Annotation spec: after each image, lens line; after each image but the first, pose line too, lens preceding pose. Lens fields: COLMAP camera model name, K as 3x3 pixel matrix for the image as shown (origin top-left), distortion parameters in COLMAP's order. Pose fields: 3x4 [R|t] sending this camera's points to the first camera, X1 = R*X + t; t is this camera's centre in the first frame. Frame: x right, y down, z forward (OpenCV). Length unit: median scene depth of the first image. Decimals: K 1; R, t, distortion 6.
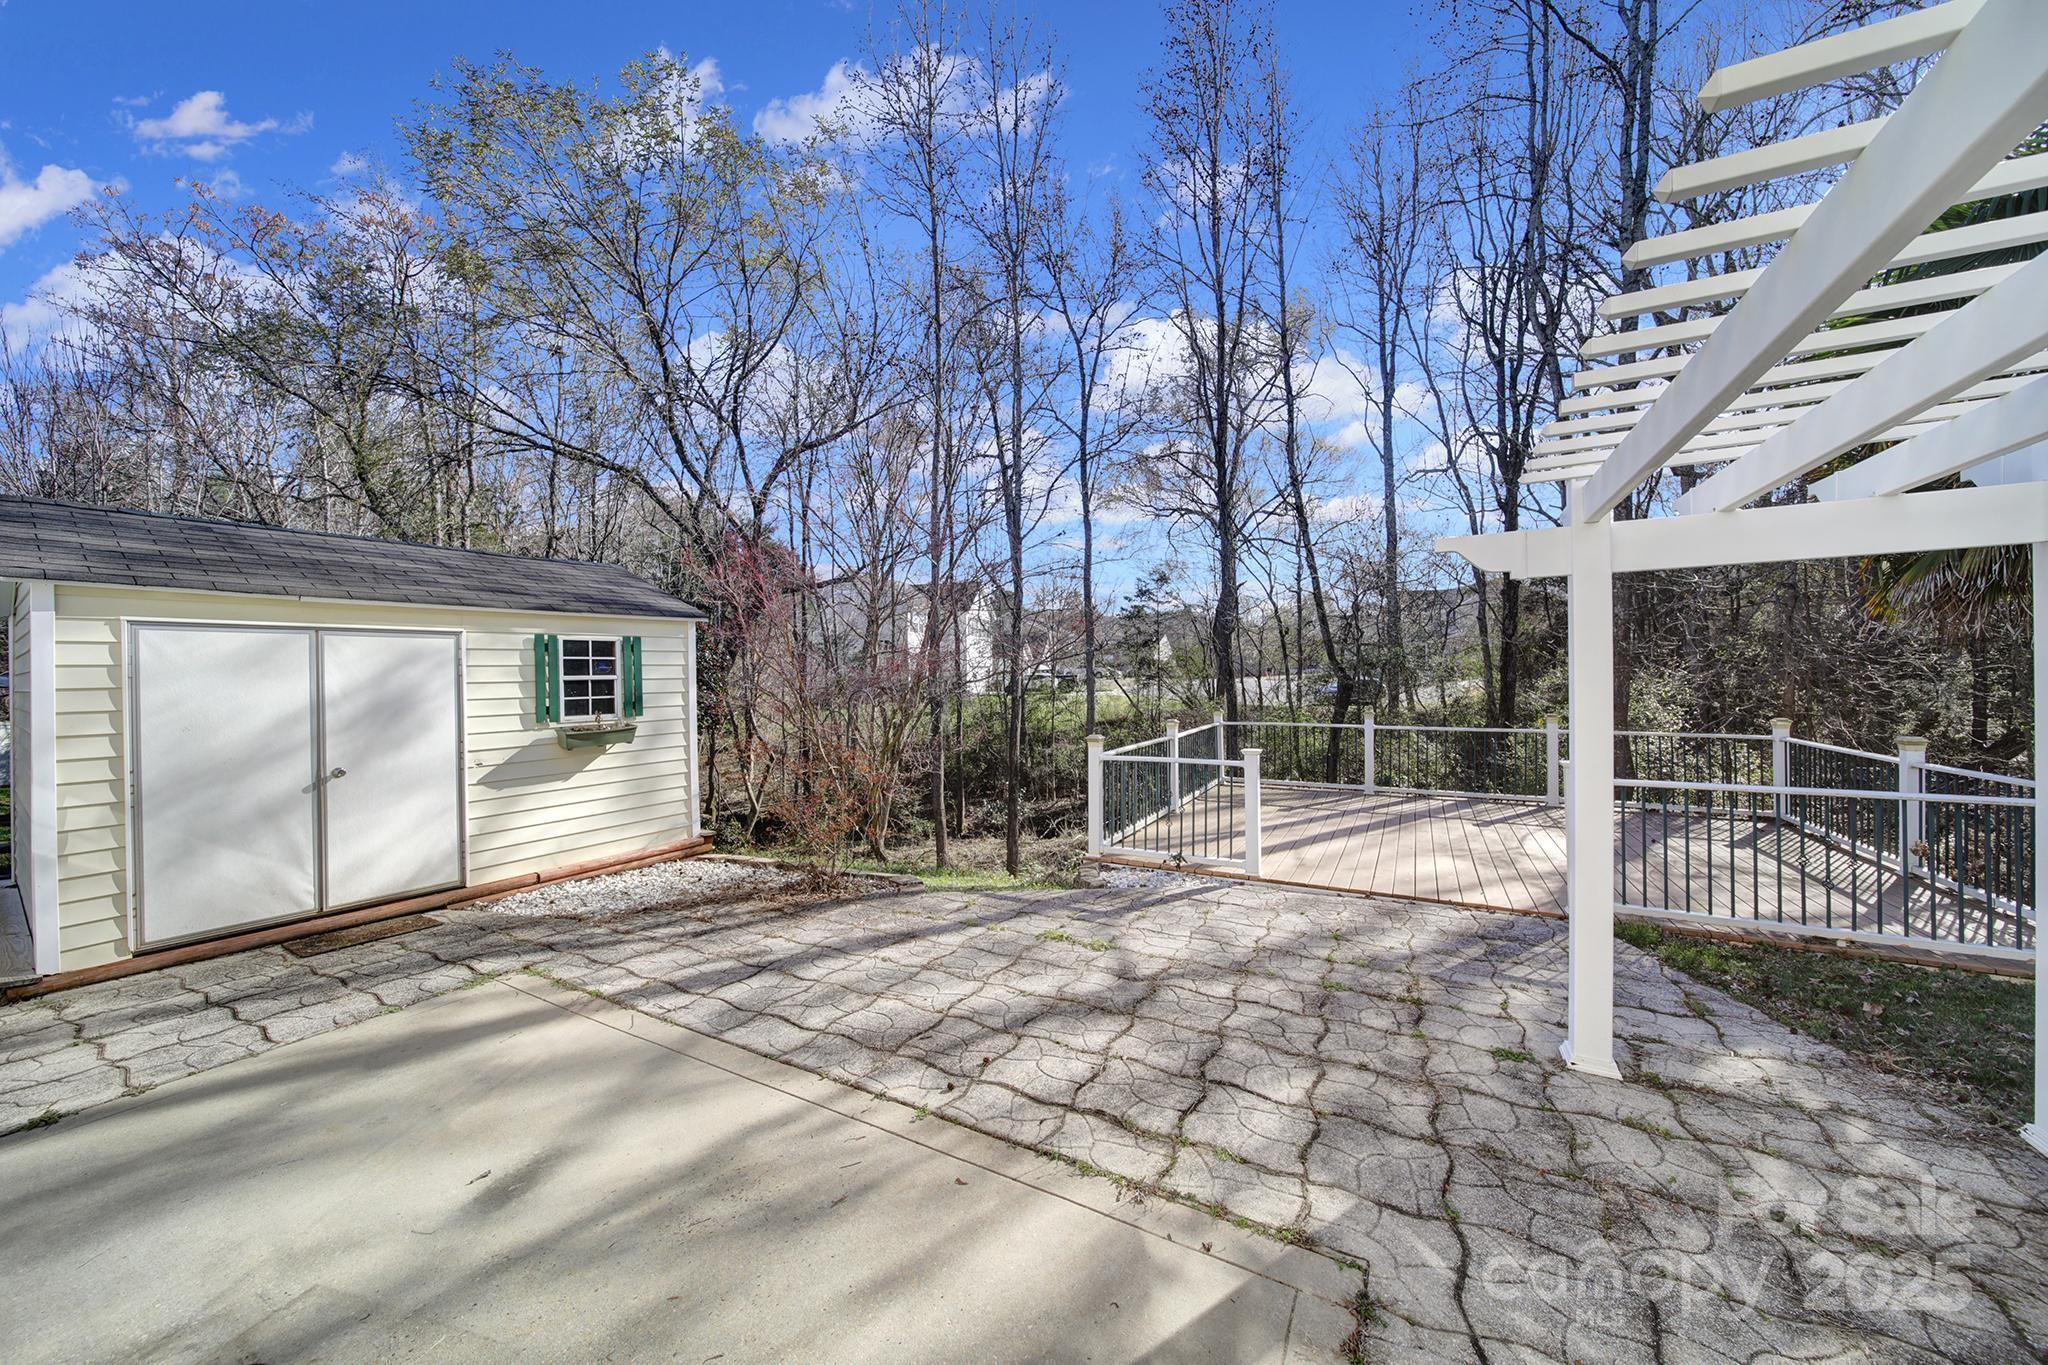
lens RADIAL K [[720.9, 0, 1024.0], [0, 720.9, 682.5], [0, 0, 1]] dist [-0.008407, 0.000013]
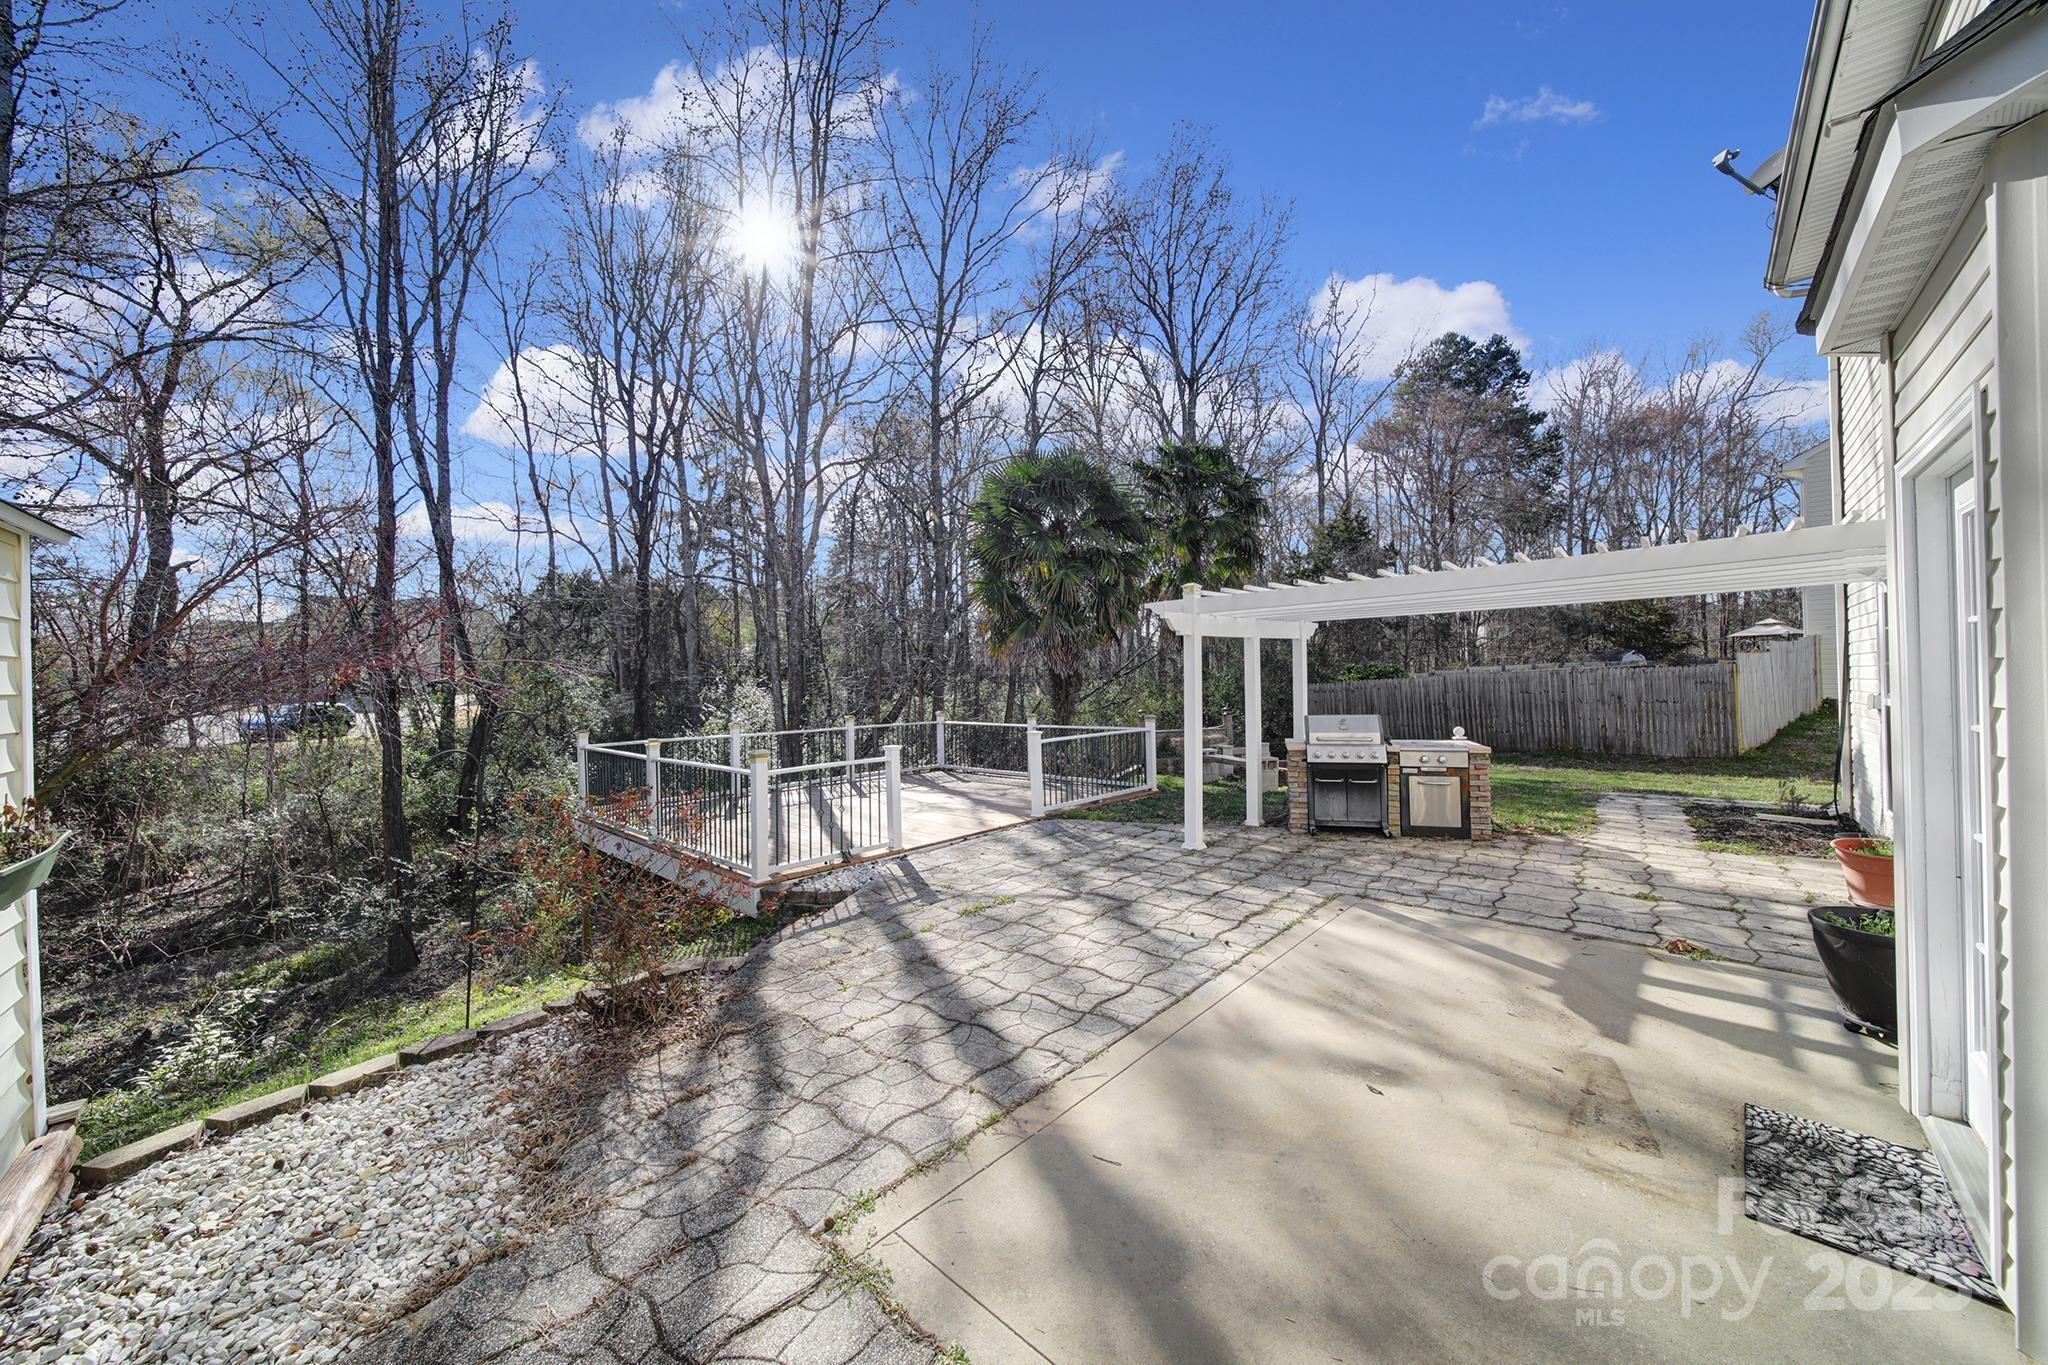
lens RADIAL K [[720.9, 0, 1024.0], [0, 720.9, 682.5], [0, 0, 1]] dist [-0.008407, 0.000013]
pose [[0.239829, -0.001997, 0.970813, -1.294686], [0.029456, 0.999552, -0.005221, -0.001641], [-0.970368, 0.029848, 0.239781, 0.785329]]
